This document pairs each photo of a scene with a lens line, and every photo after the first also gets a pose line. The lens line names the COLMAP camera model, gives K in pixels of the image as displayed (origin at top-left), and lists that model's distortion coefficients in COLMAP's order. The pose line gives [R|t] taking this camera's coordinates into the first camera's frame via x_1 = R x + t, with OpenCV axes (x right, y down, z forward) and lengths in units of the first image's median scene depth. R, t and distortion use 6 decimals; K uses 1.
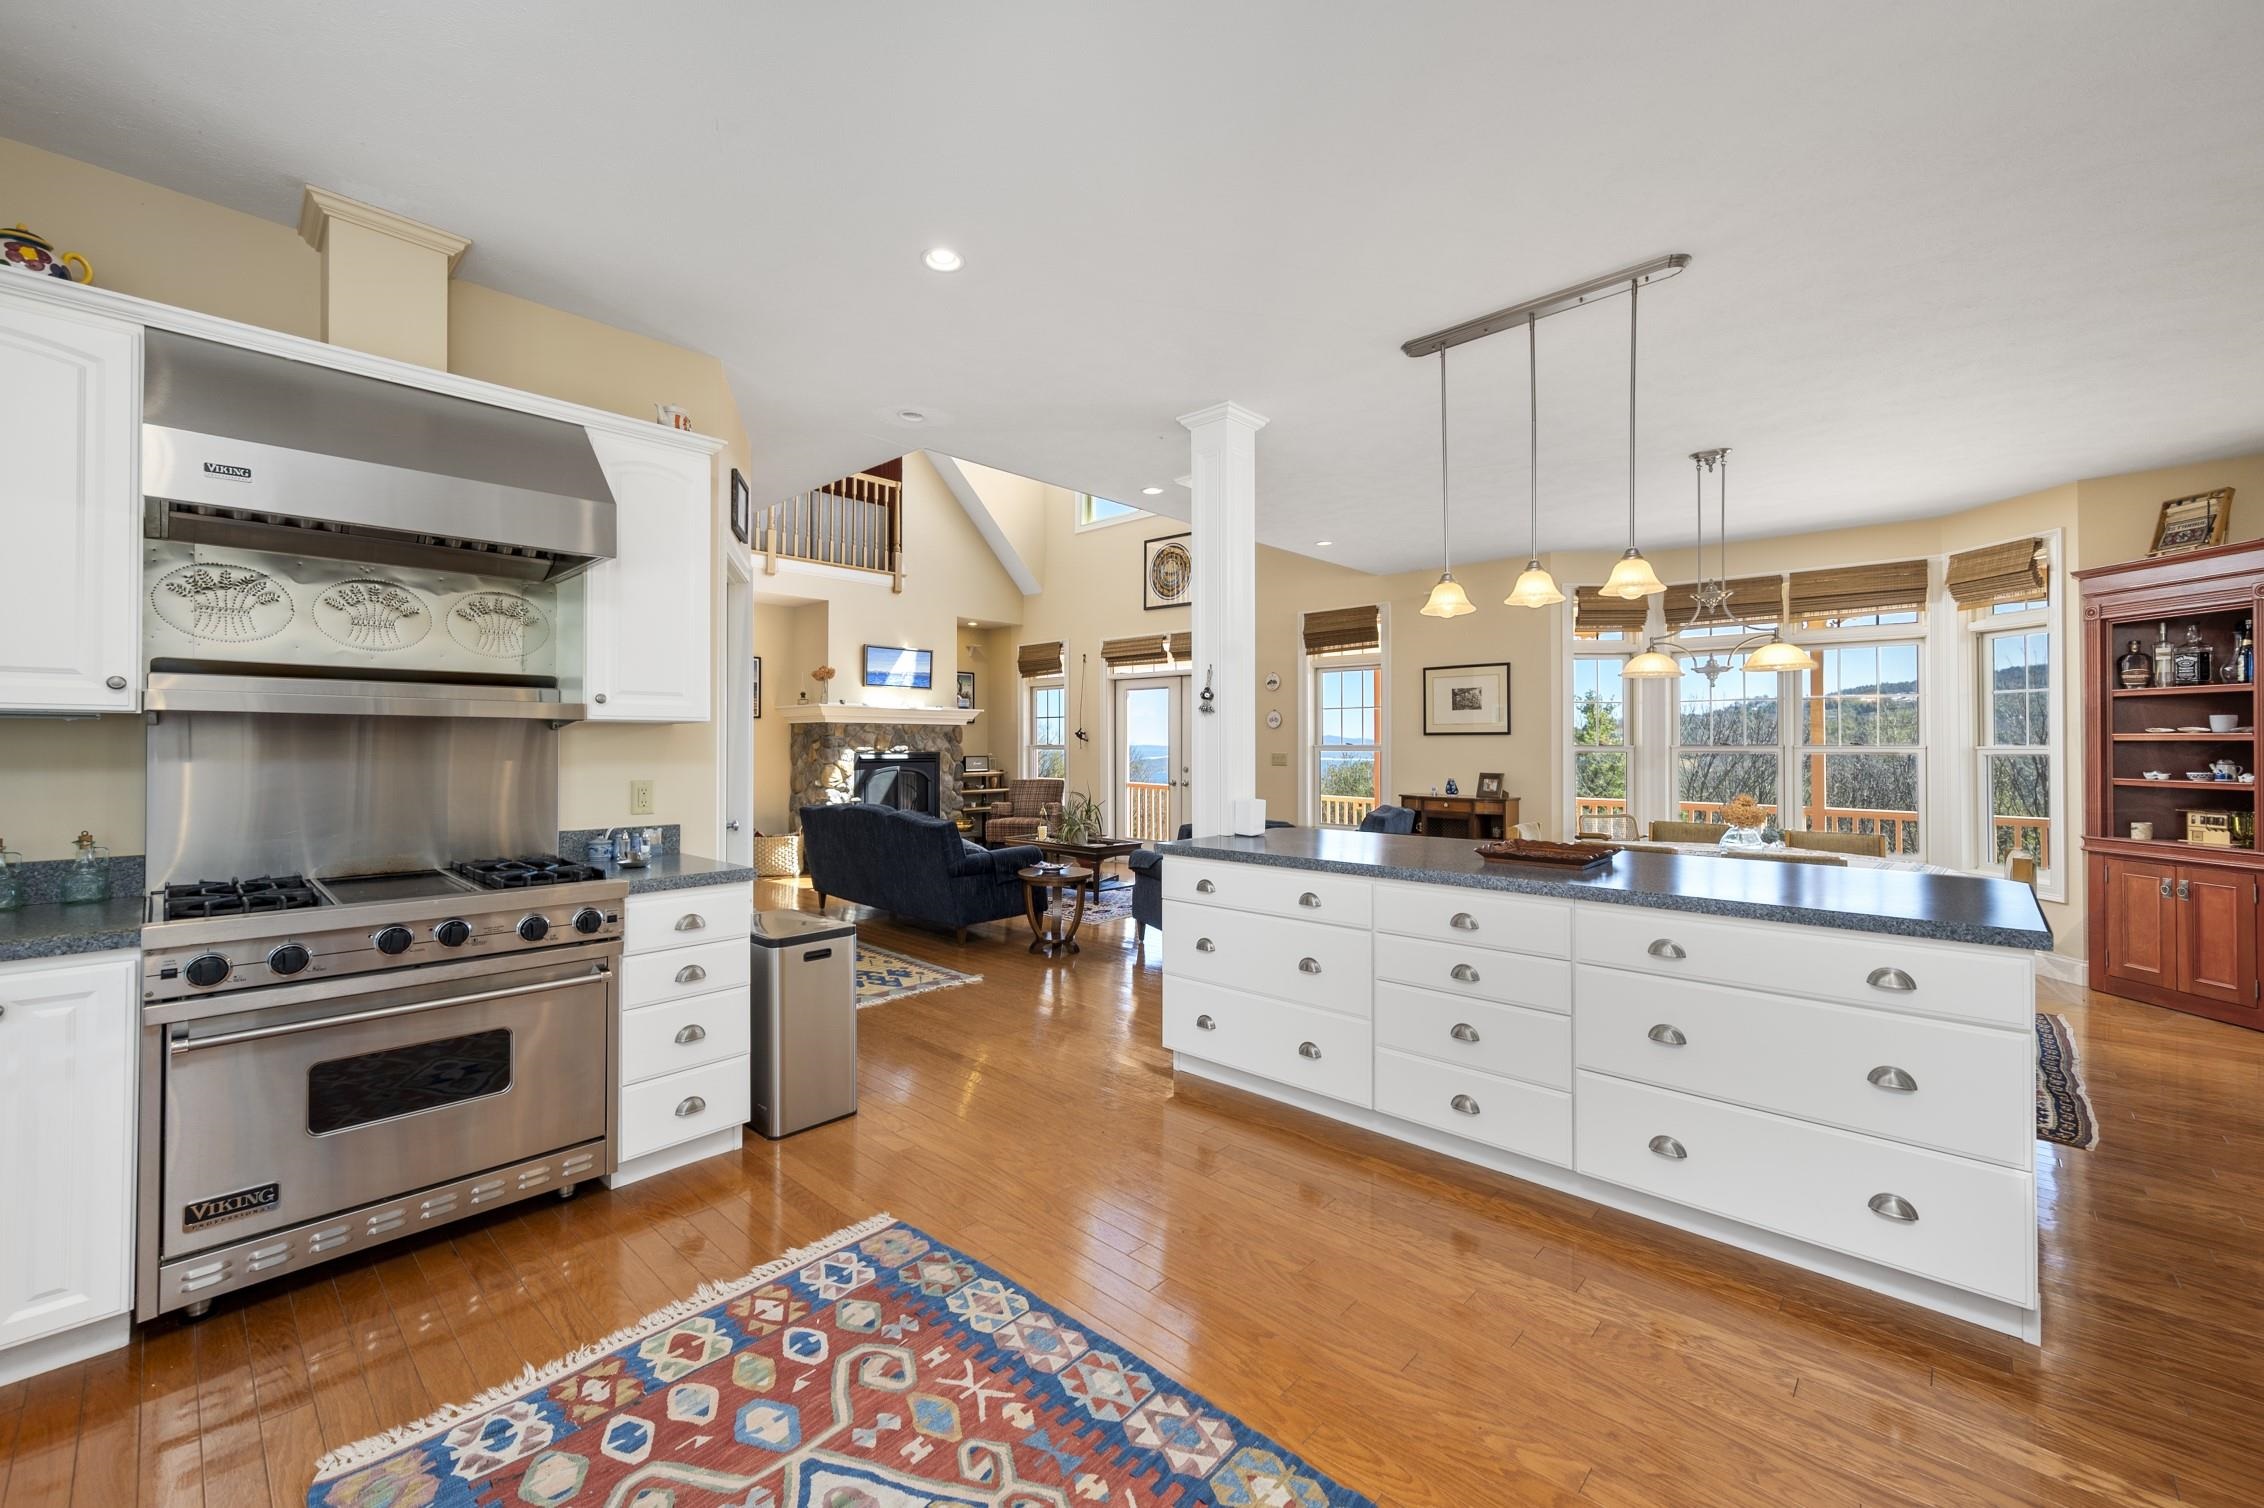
lens RADIAL K [[898.6, 0, 1142.5], [0, 898.6, 738.1], [0, 0, 1]] dist [-0.001221, 0.000013]
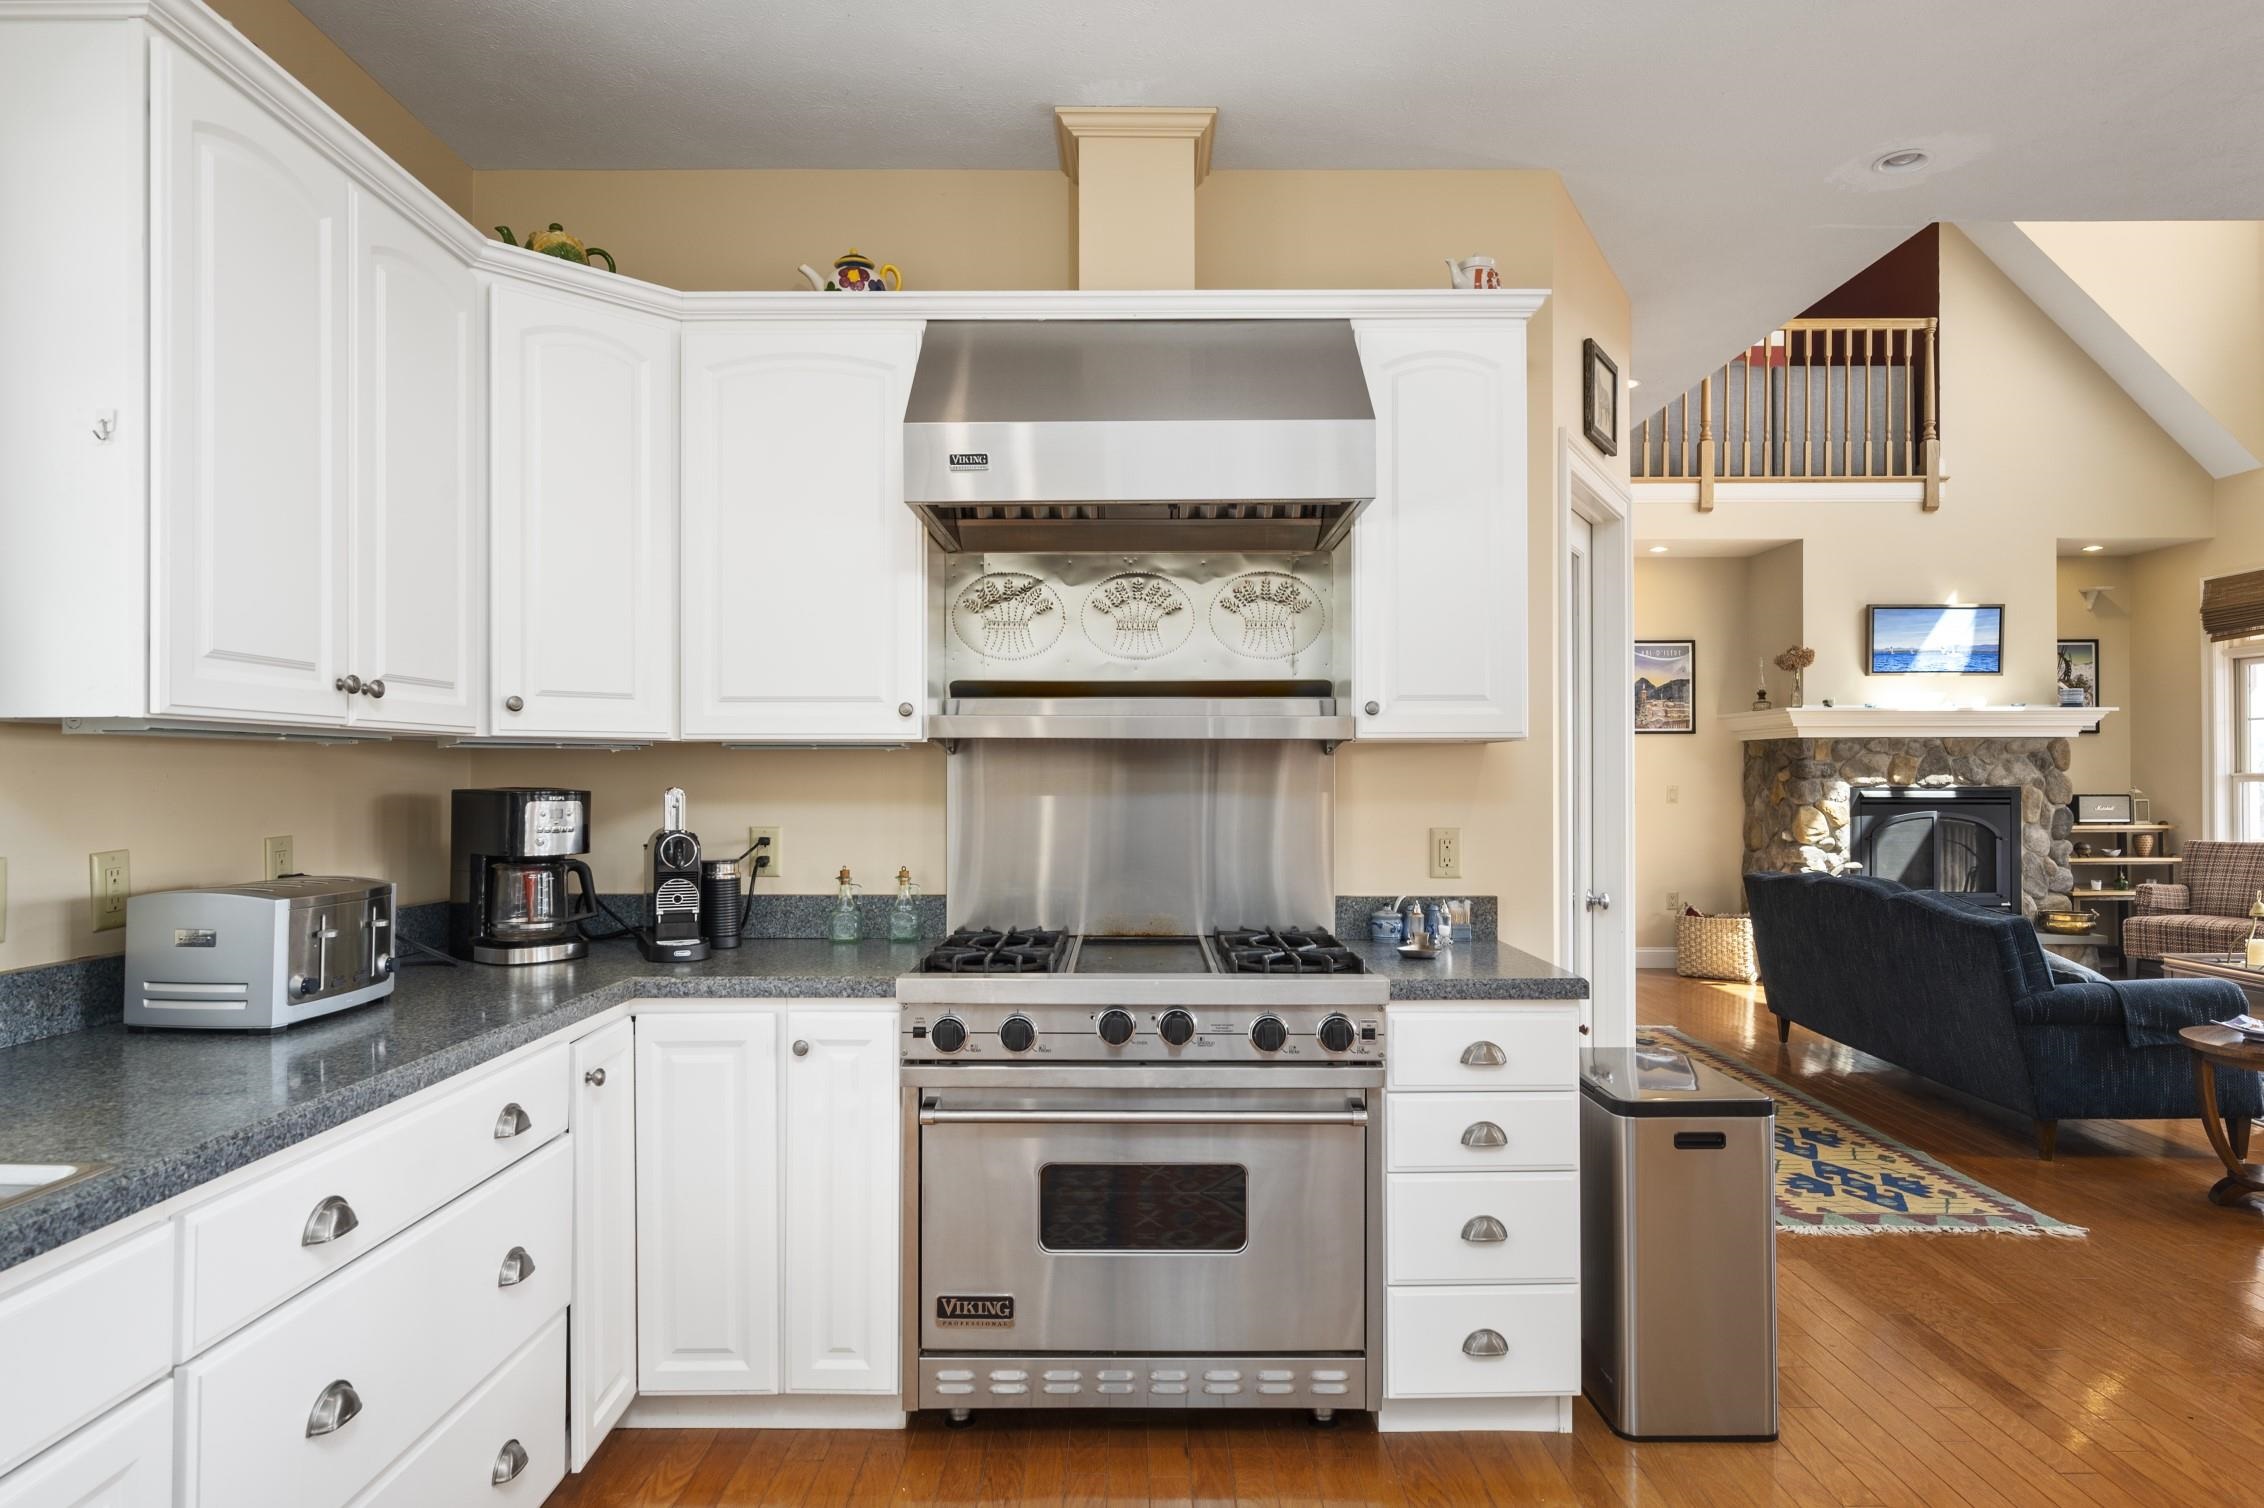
lens RADIAL K [[1311.9, 0, 1132.7], [0, 1311.9, 769.3], [0, 0, 1]] dist [-0.004416, 0.002719]
pose [[0.671806, -0.005671, -0.740705, 0.015574], [0.008056, 0.999967, -0.000349, 0.001787], [0.740683, -0.005733, 0.671830, 0.170264]]
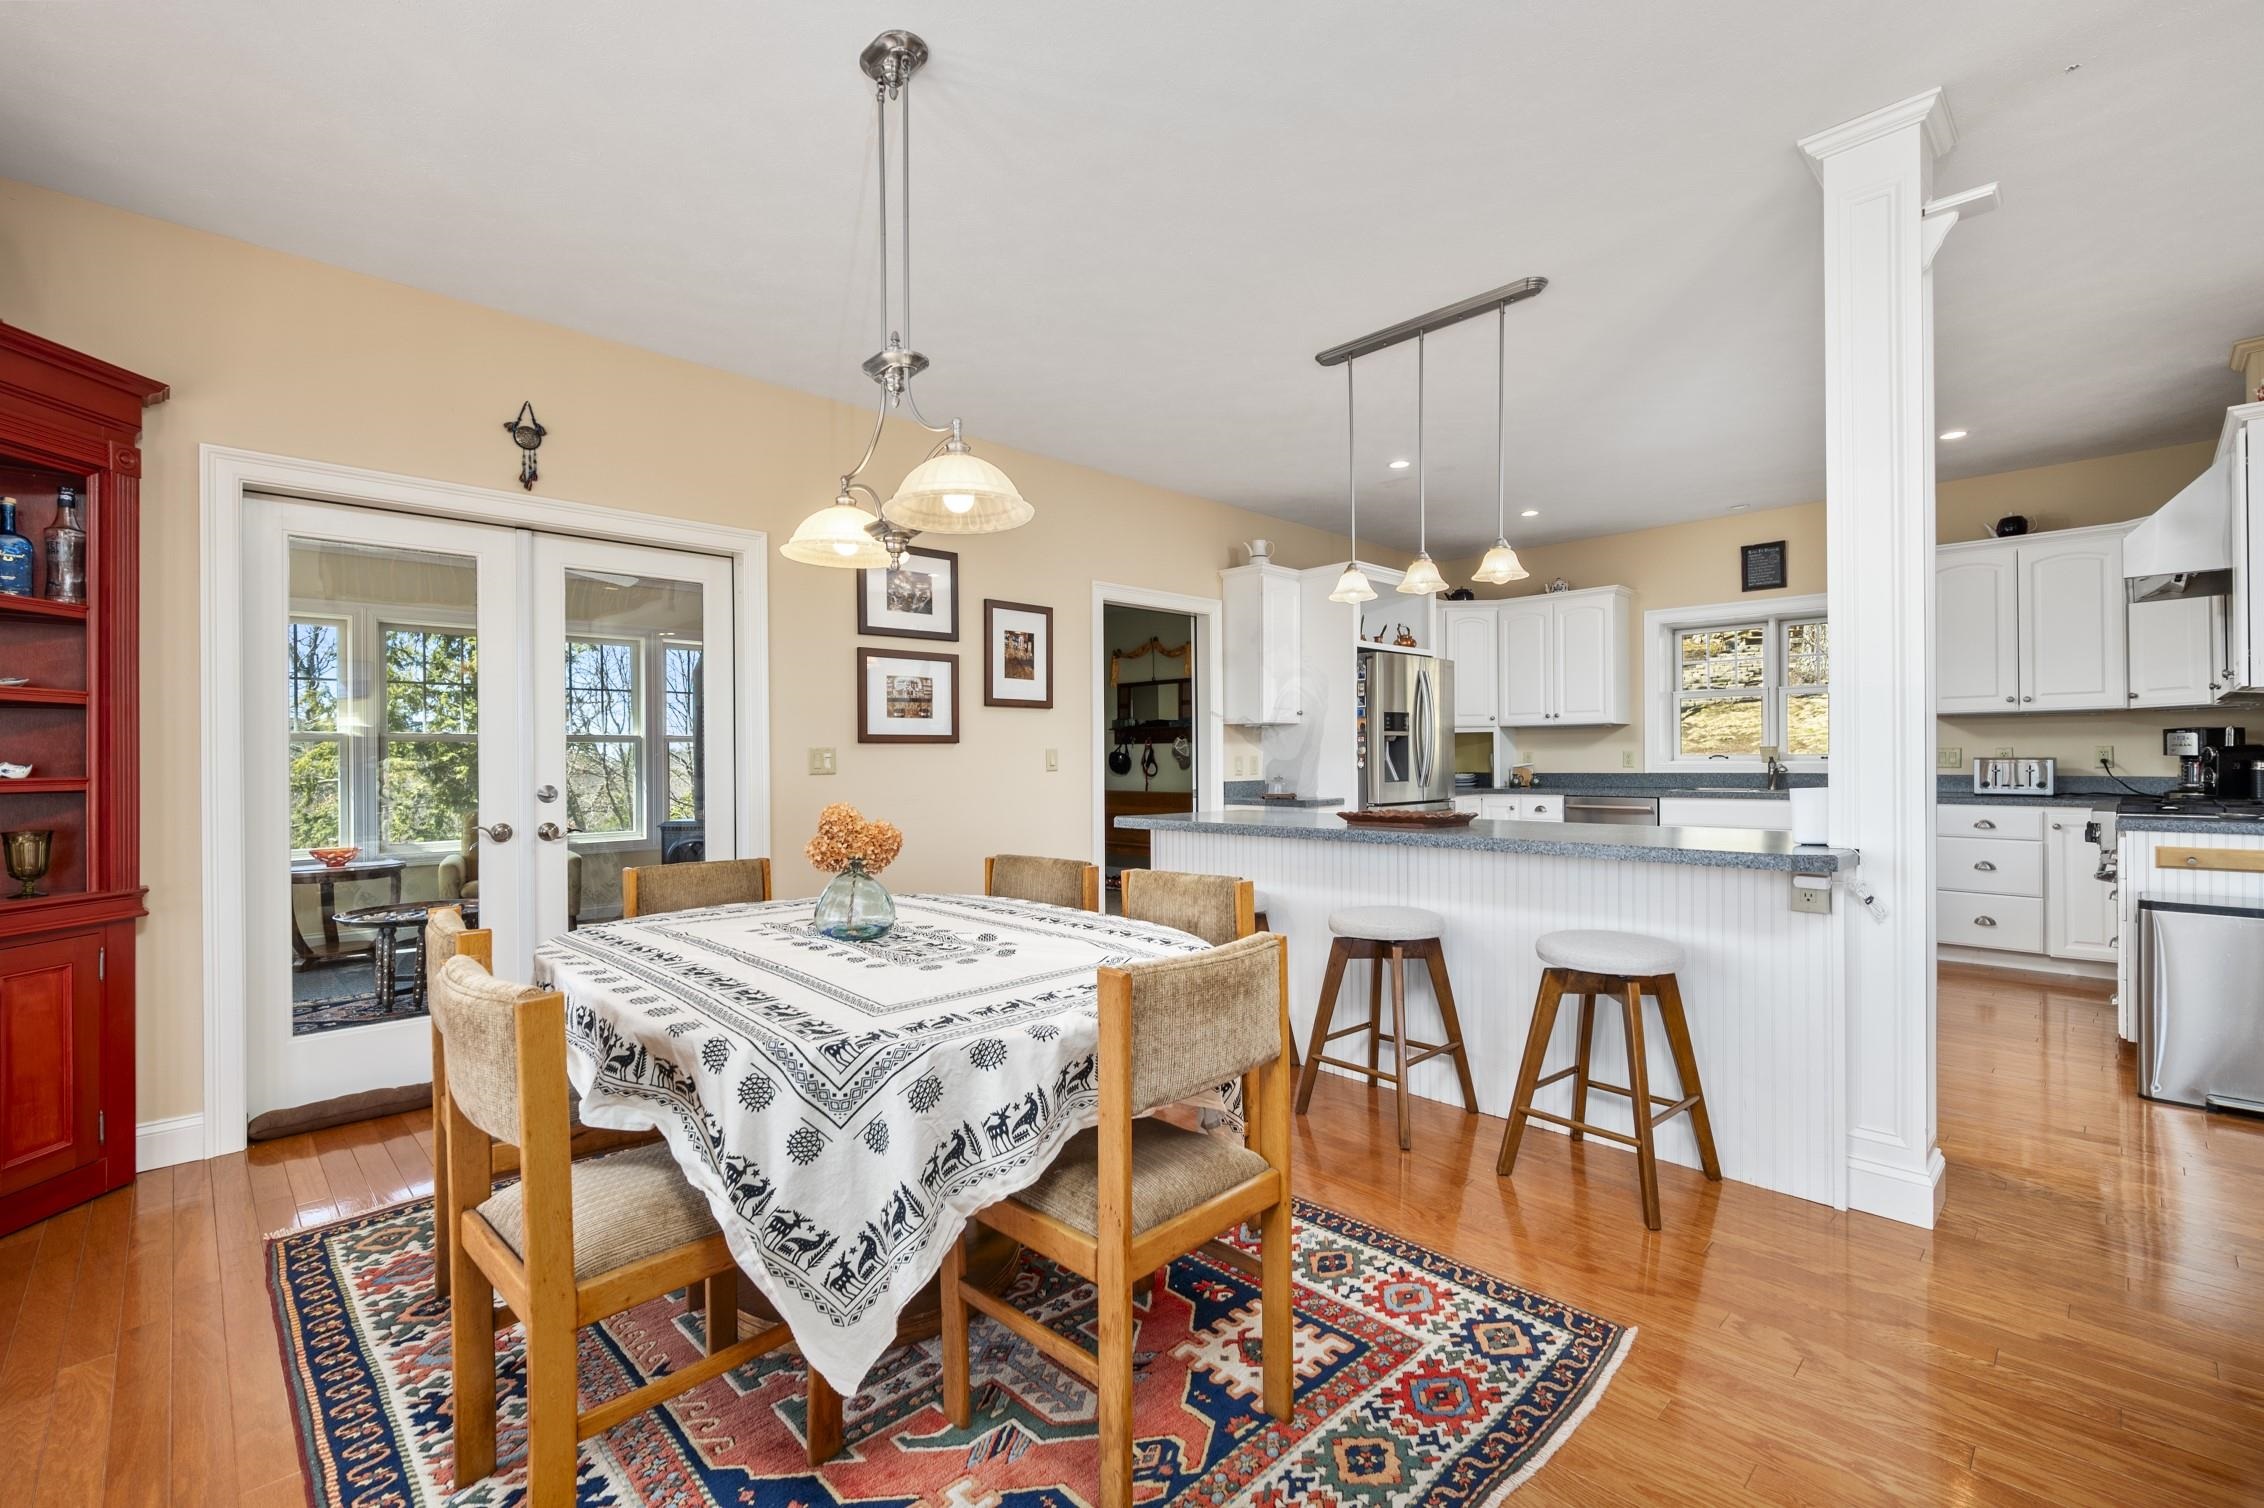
lens RADIAL K [[949.9, 0, 1142.5], [0, 949.9, 755.4], [0, 0, 1]] dist [-0.000908, -0.000304]
pose [[-0.997821, 0.005812, 0.065727, 0.667591], [0.005273, 0.999951, -0.008372, 0.059893], [-0.065773, -0.008007, -0.997803, 2.097932]]
